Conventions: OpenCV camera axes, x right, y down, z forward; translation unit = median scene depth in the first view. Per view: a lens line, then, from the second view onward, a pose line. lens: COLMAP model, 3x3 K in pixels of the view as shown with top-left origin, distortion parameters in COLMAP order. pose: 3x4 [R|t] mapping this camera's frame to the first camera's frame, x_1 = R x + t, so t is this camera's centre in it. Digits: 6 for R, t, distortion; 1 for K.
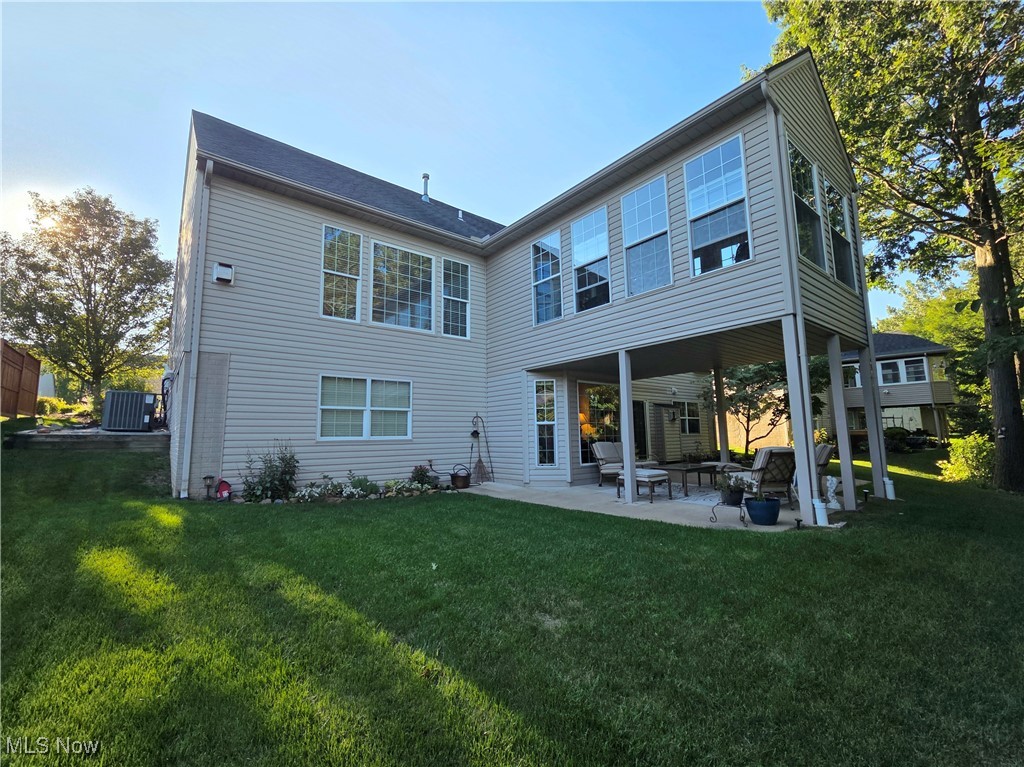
lens RADIAL K [[431.8, 0, 512.0], [0, 431.8, 383.5], [0, 0, 1]] dist [0.002178, -0.000175]
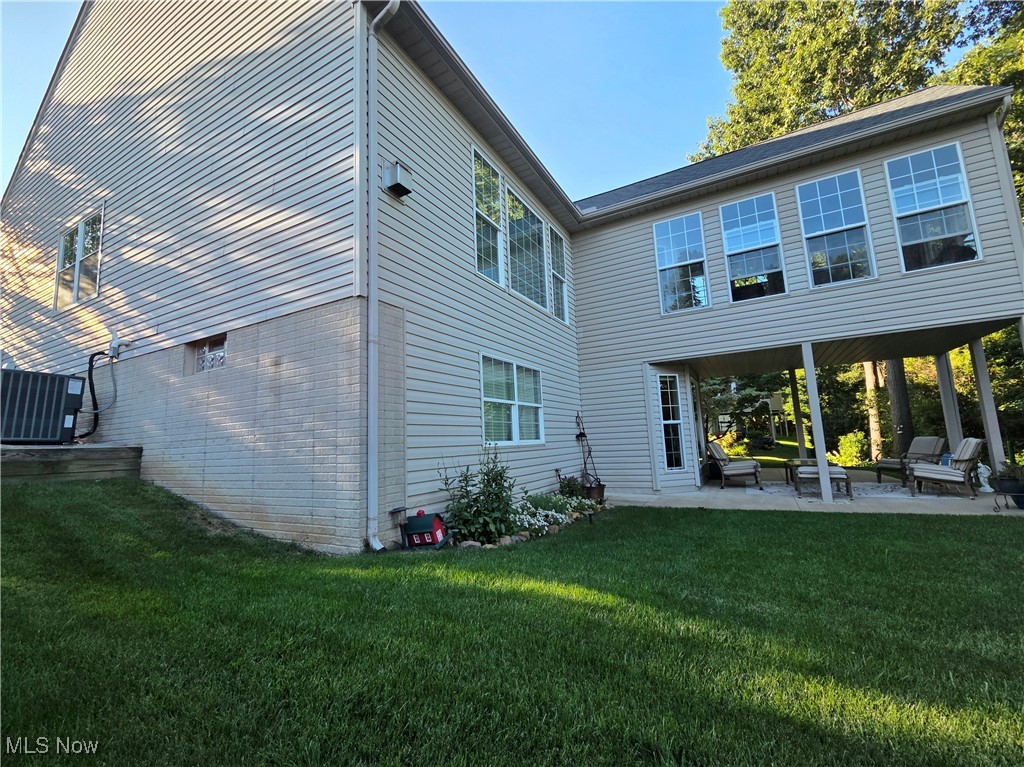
lens RADIAL K [[431.8, 0, 512.0], [0, 431.8, 383.5], [0, 0, 1]] dist [0.002178, -0.000175]
pose [[0.926958, 0.027113, 0.374184, -0.575753], [-0.018031, 0.999452, -0.027750, 0.042402], [-0.374732, 0.018977, 0.926939, 0.290540]]
